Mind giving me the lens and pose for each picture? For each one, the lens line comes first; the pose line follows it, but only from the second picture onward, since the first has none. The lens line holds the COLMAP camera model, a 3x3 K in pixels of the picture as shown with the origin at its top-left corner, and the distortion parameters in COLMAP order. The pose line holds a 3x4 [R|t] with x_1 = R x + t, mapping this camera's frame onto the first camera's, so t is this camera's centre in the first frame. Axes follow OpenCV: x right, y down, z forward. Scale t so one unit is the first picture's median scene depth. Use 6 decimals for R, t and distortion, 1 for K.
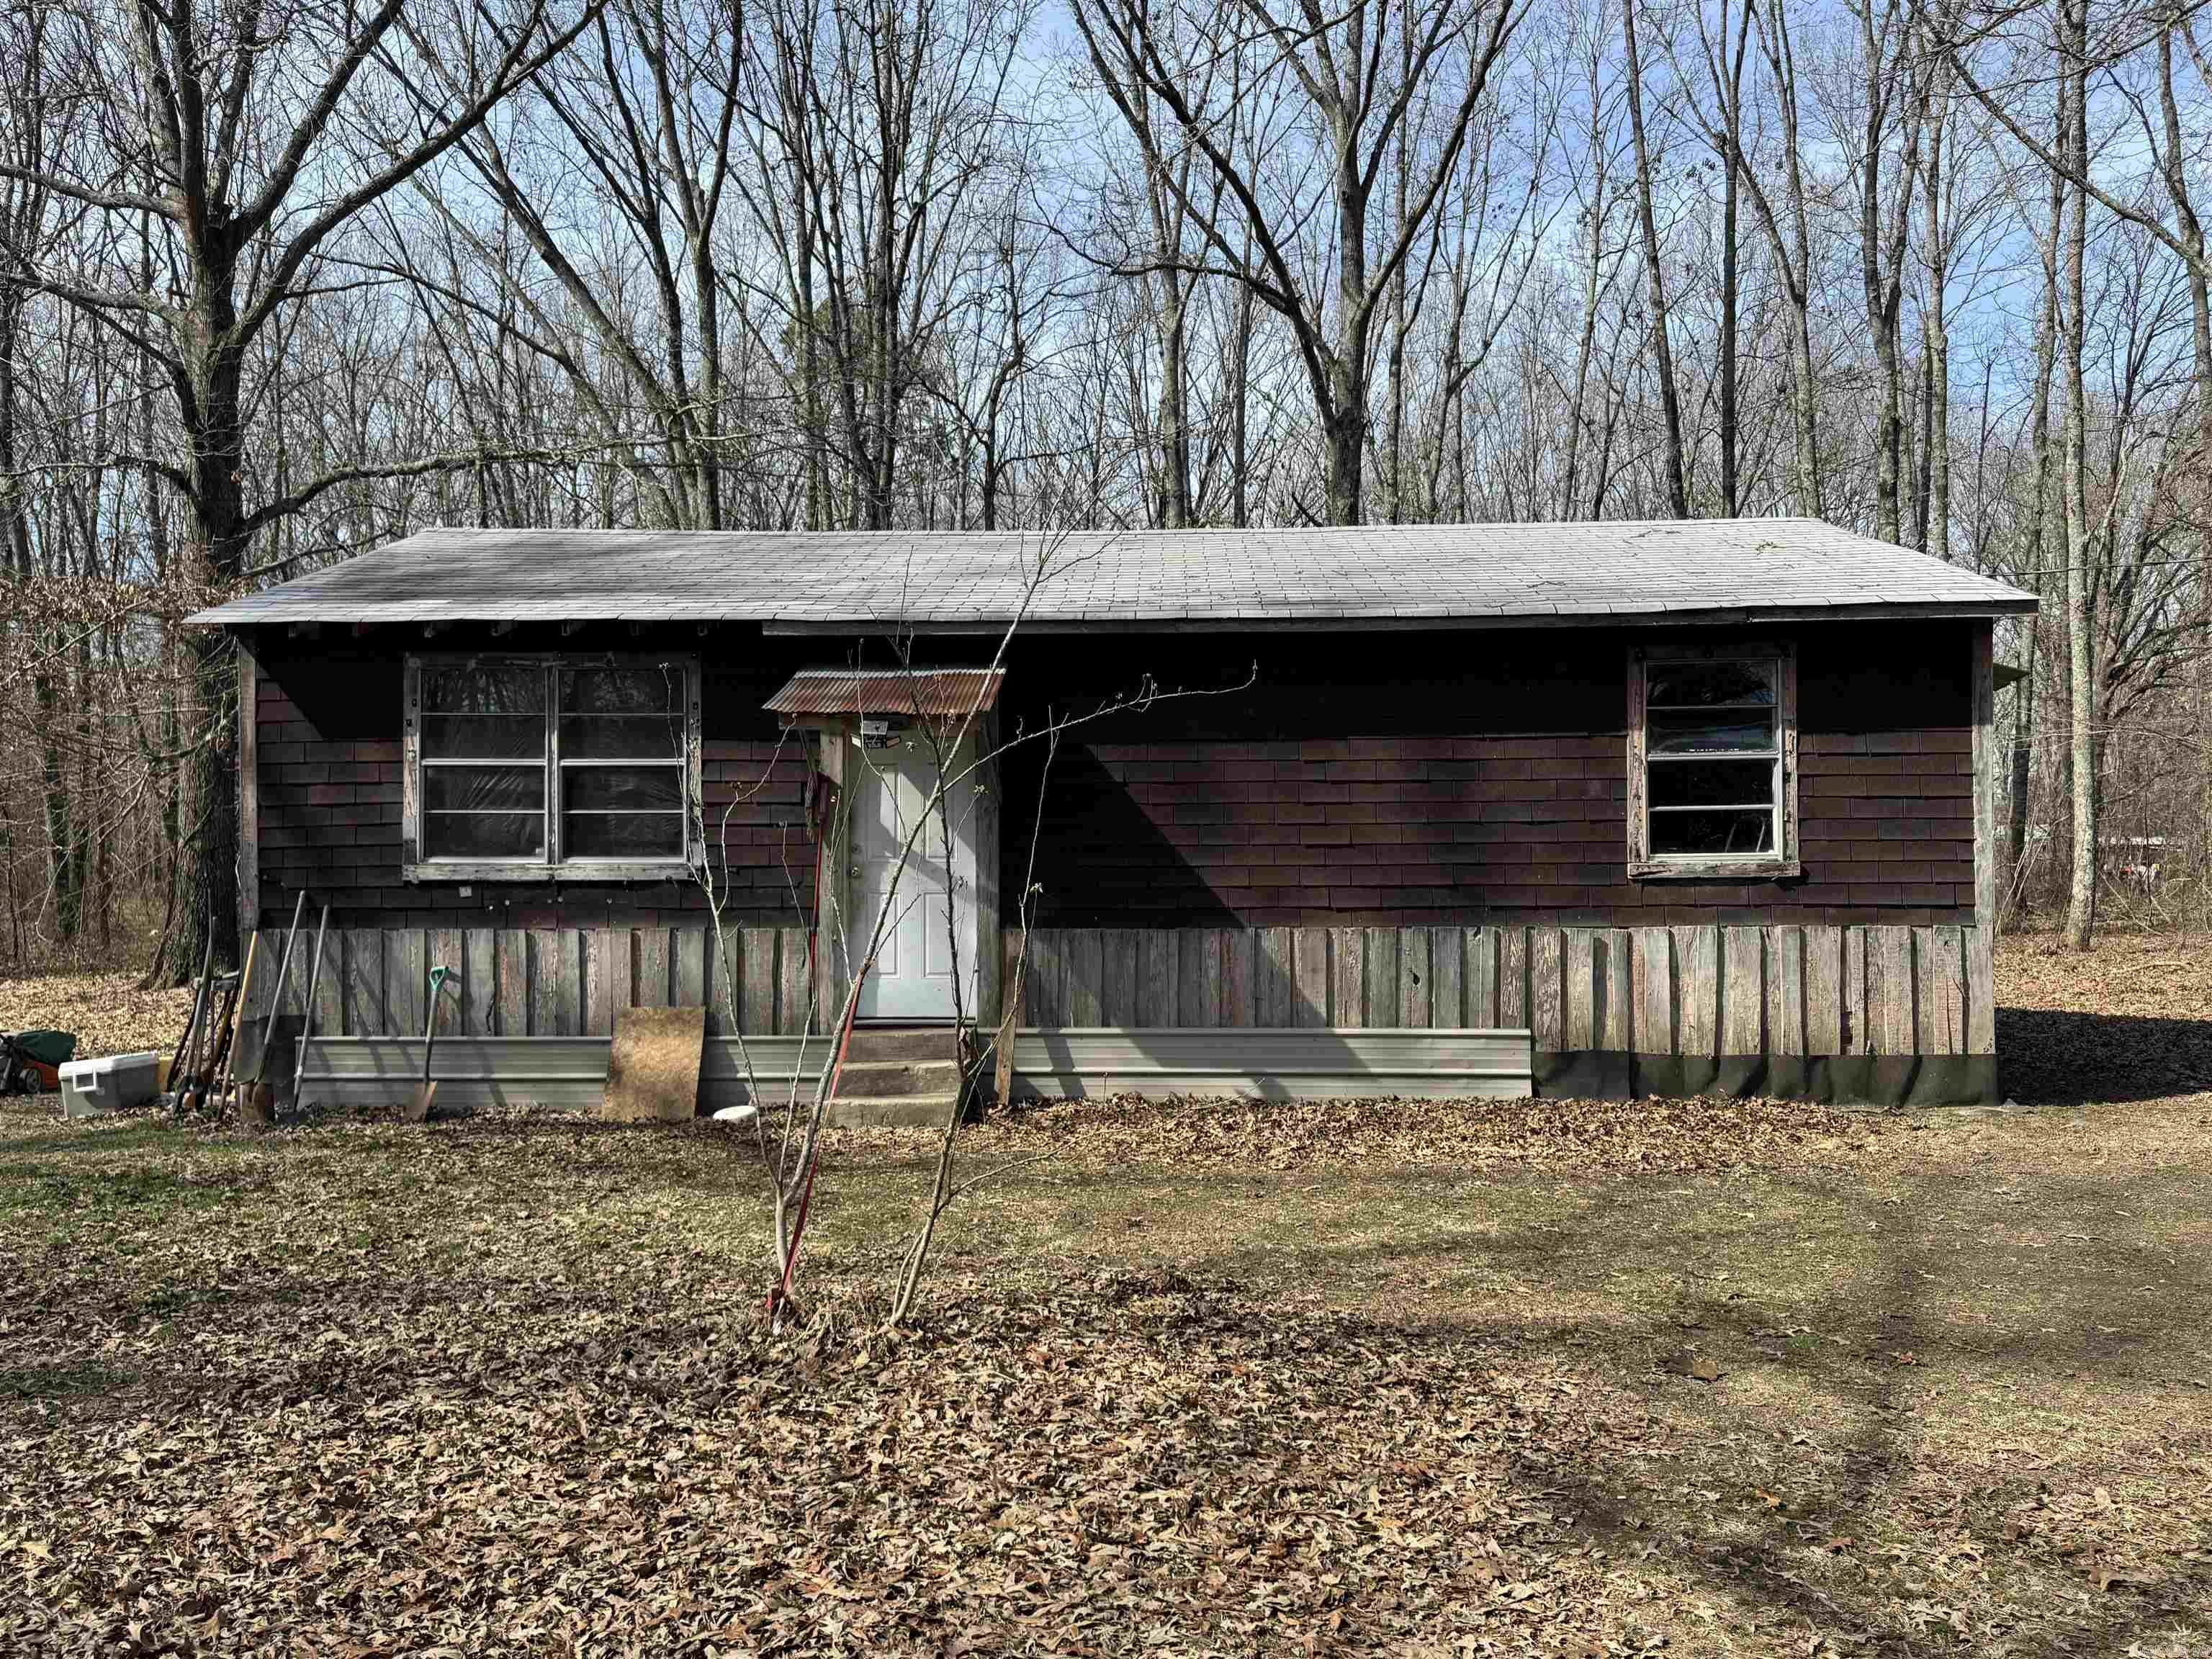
lens RADIAL K [[1768.5, 0, 1092.1], [0, 1768.5, 841.2], [0, 0, 1]] dist [0.074549, -0.104629]
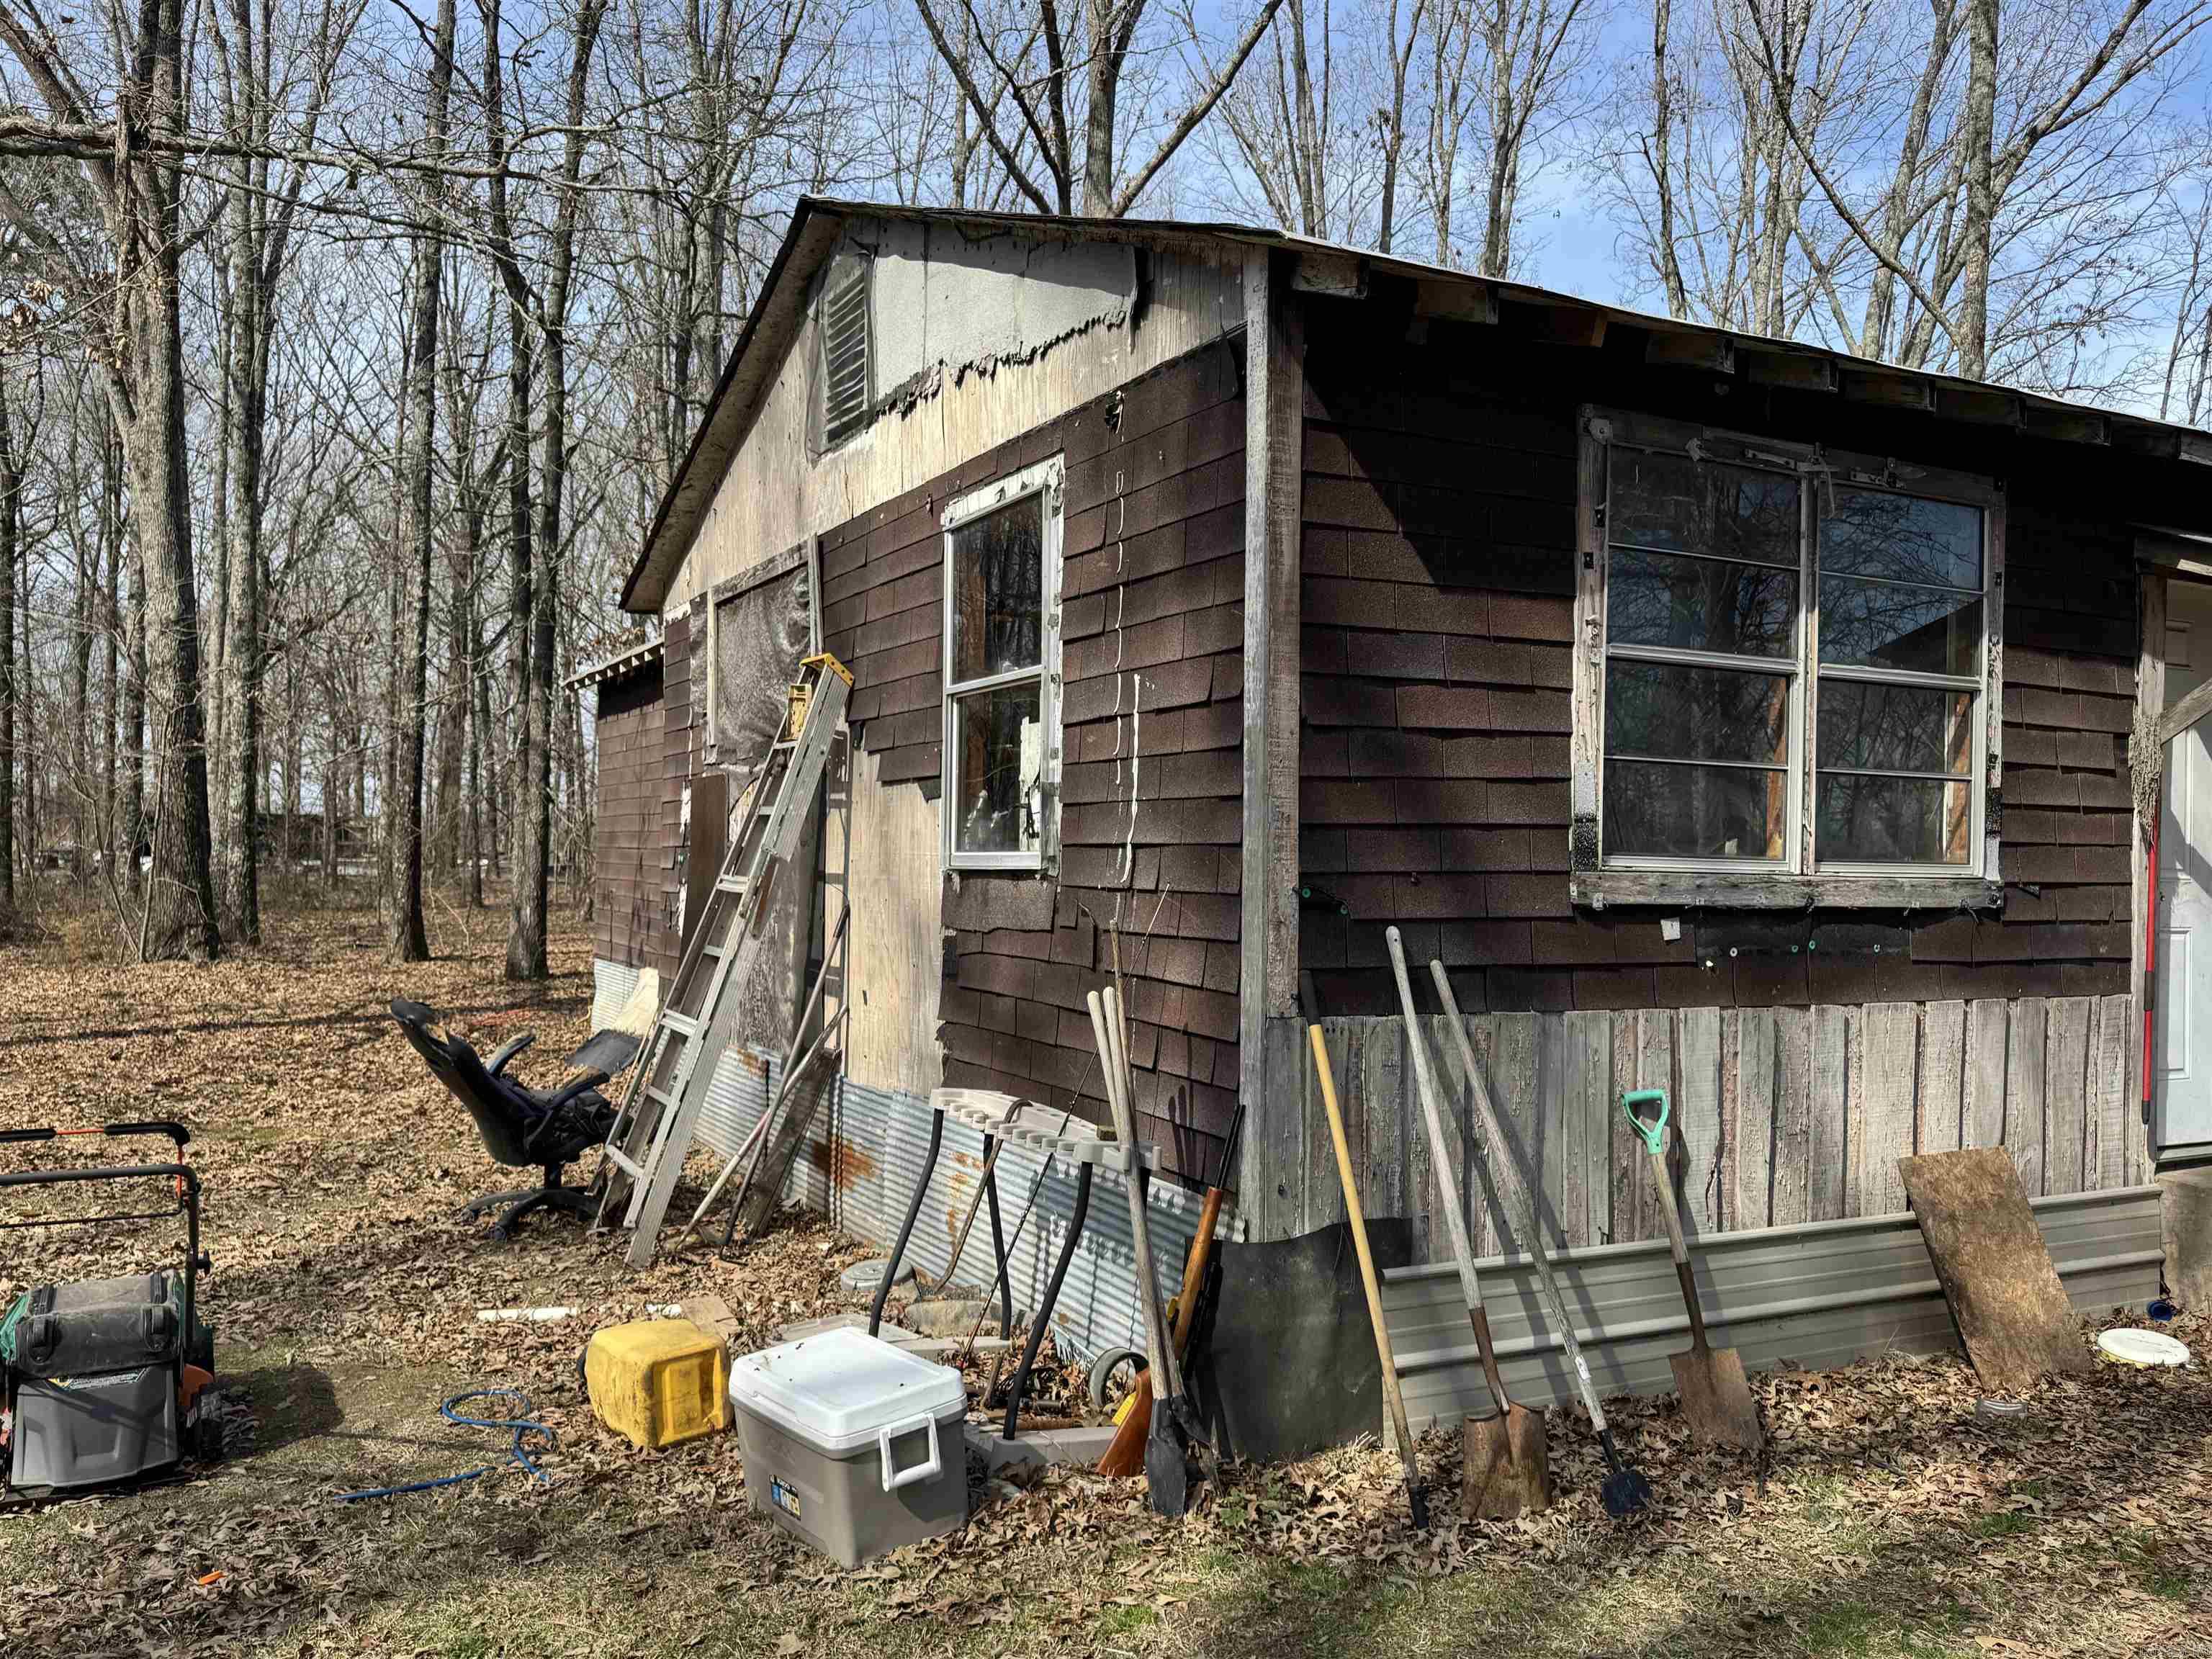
lens RADIAL K [[1768.5, 0, 1101.4], [0, 1768.5, 833.3], [0, 0, 1]] dist [0.074549, -0.104629]
pose [[0.850949, 0.025543, 0.524628, -0.726399], [-0.026235, 0.999637, -0.006116, 0.009610], [-0.524594, -0.008559, 0.851310, 0.678757]]
